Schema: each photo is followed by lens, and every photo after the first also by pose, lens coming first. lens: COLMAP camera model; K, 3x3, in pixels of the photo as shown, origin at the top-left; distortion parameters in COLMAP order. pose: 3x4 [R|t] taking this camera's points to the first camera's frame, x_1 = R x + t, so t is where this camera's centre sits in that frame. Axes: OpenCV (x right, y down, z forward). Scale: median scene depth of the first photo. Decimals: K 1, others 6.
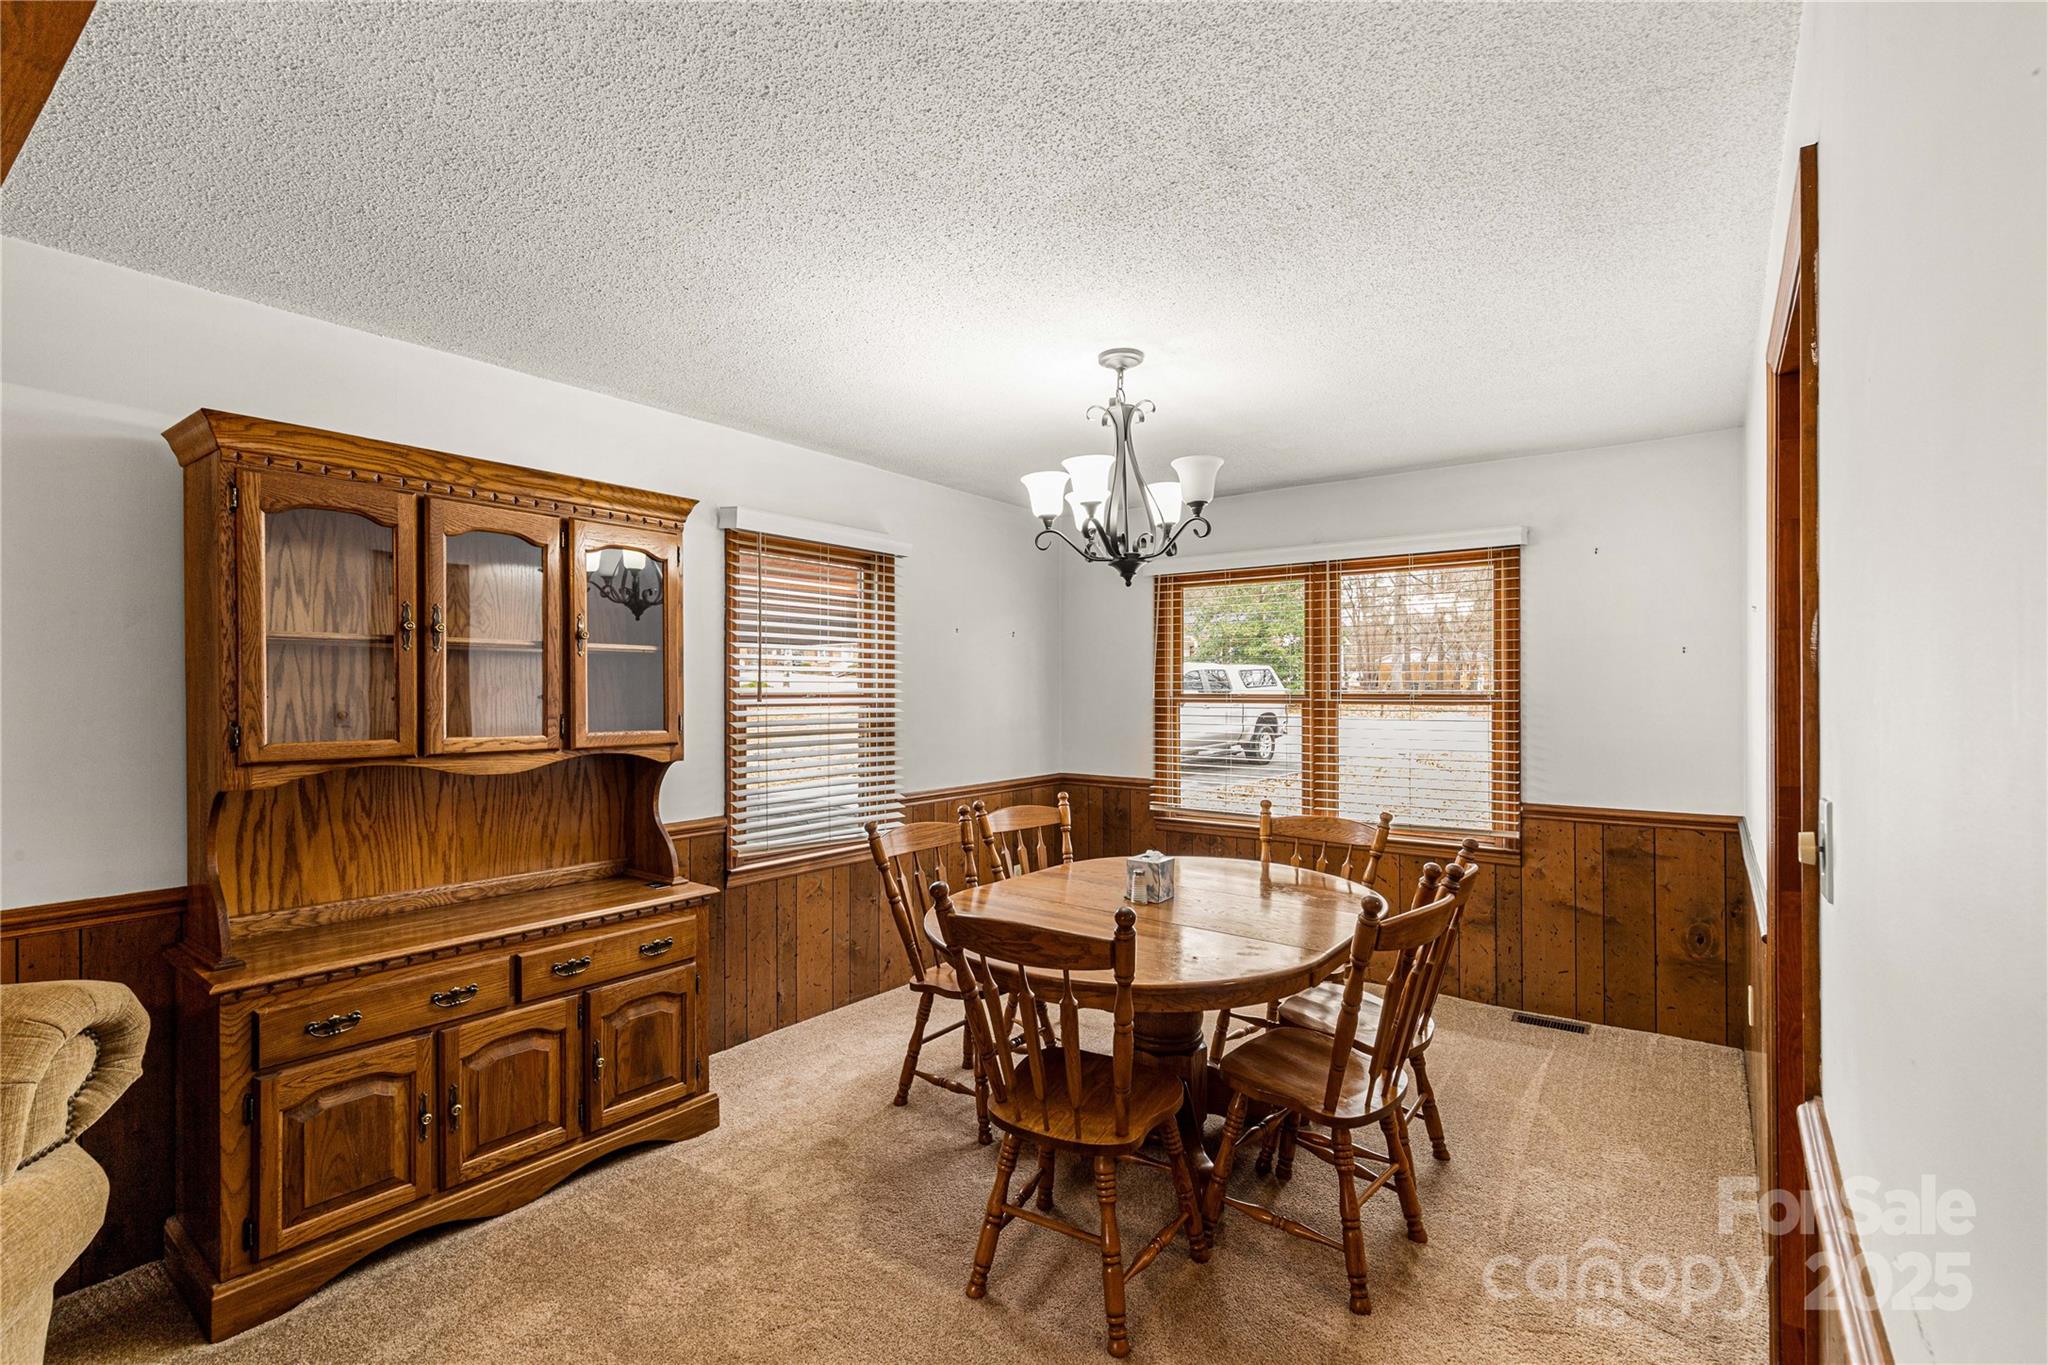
lens RADIAL K [[931.7, 0, 1035.4], [0, 931.7, 679.0], [0, 0, 1]] dist [0.007221, -0.000819]
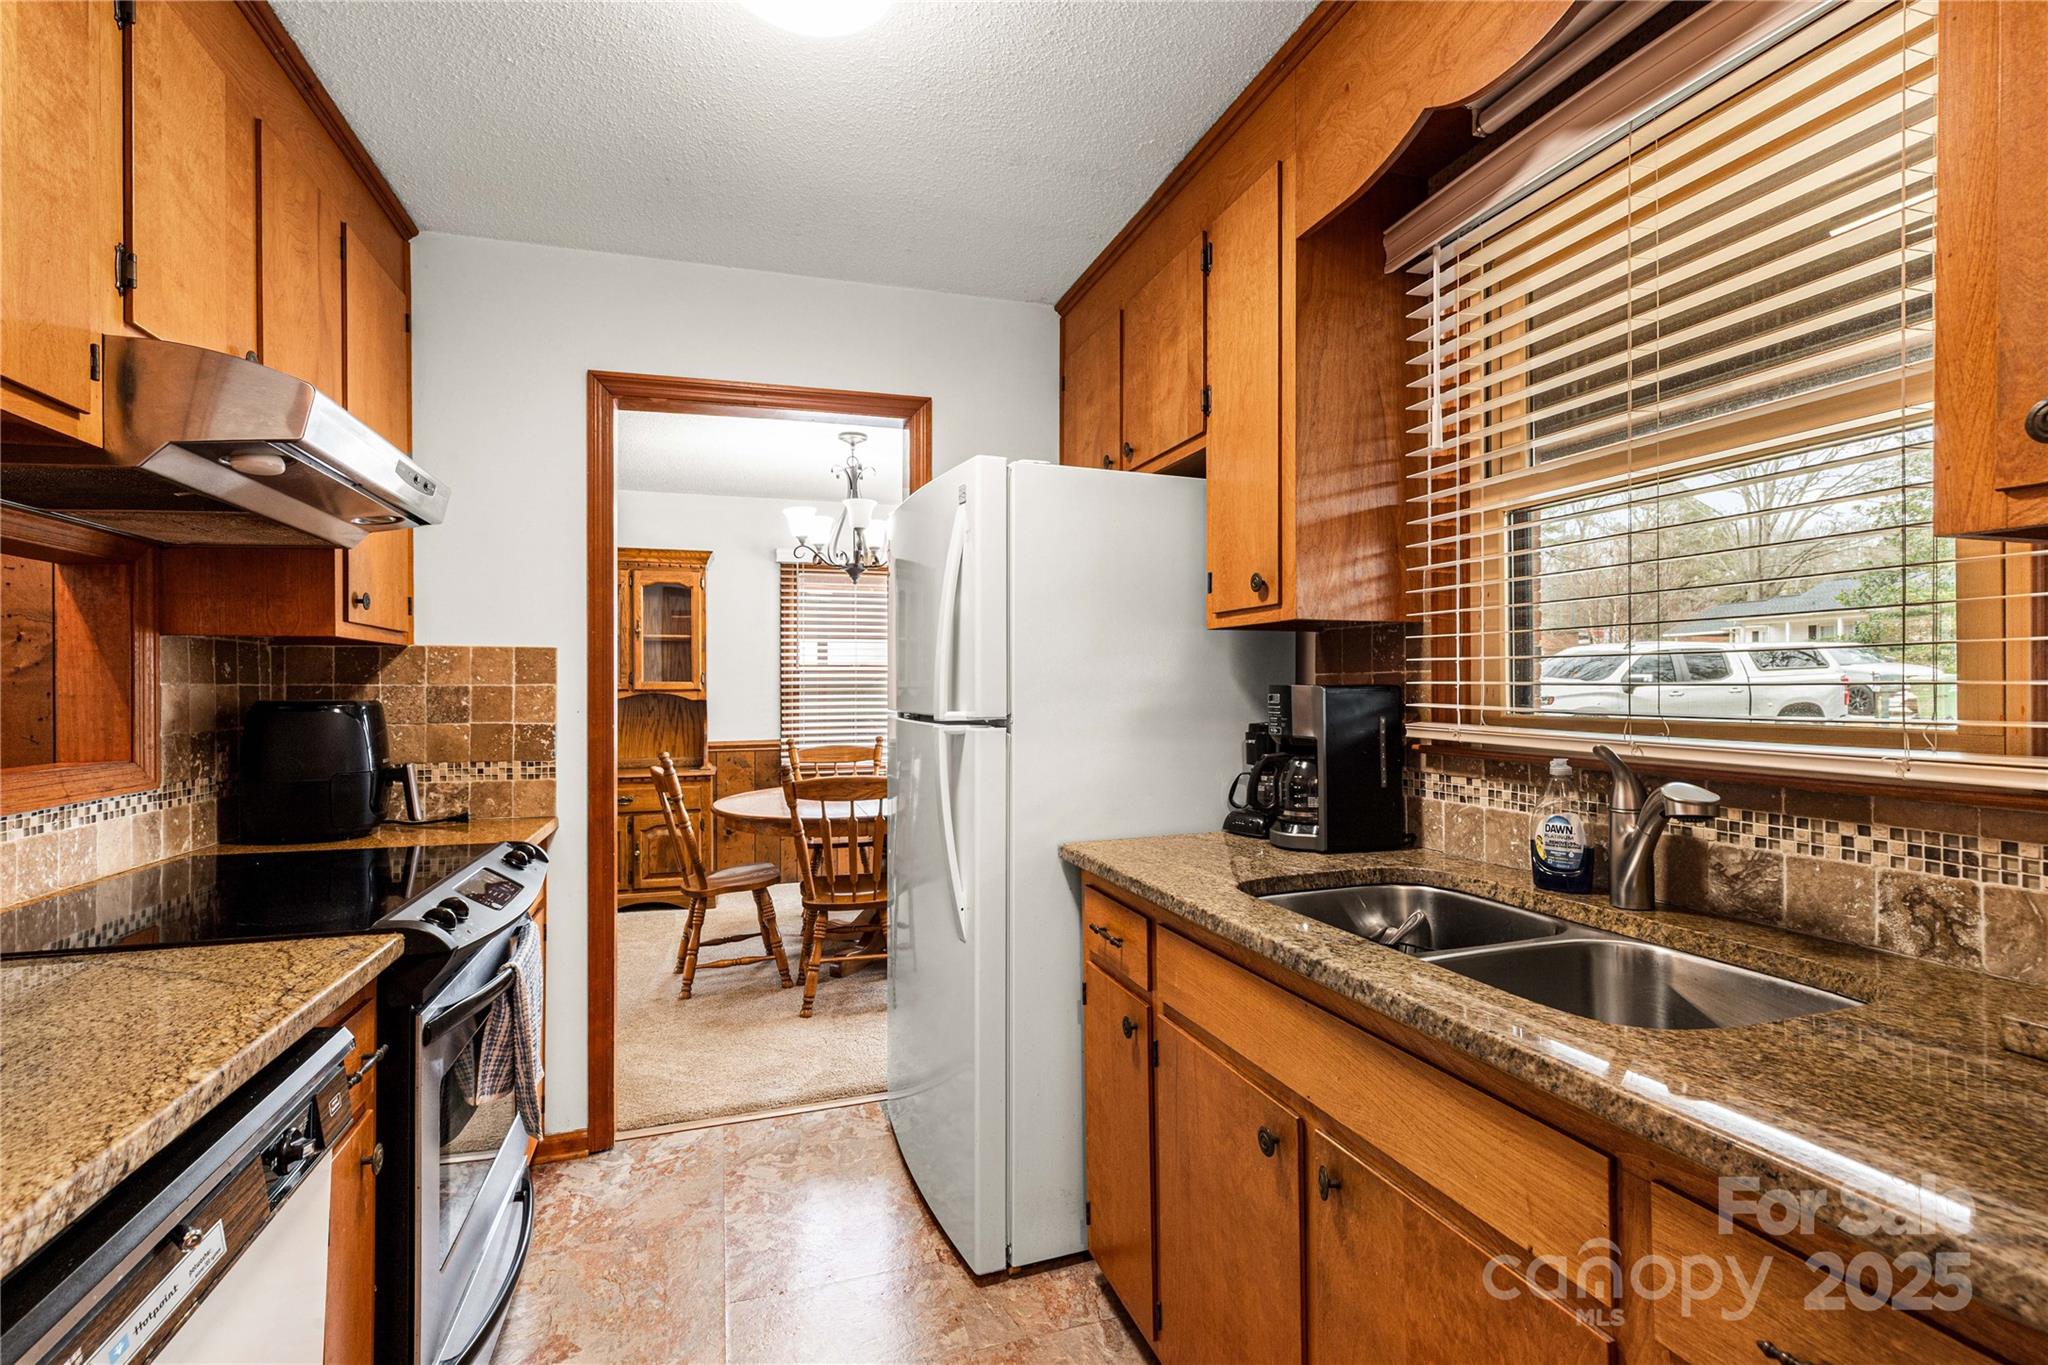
lens RADIAL K [[931.7, 0, 1023.2], [0, 931.7, 679.0], [0, 0, 1]] dist [0.007221, -0.000819]
pose [[0.804365, -0.007307, -0.594090, 0.896993], [0.010604, 0.999942, 0.002059, 0.039390], [0.594041, -0.007956, 0.804396, -0.044768]]
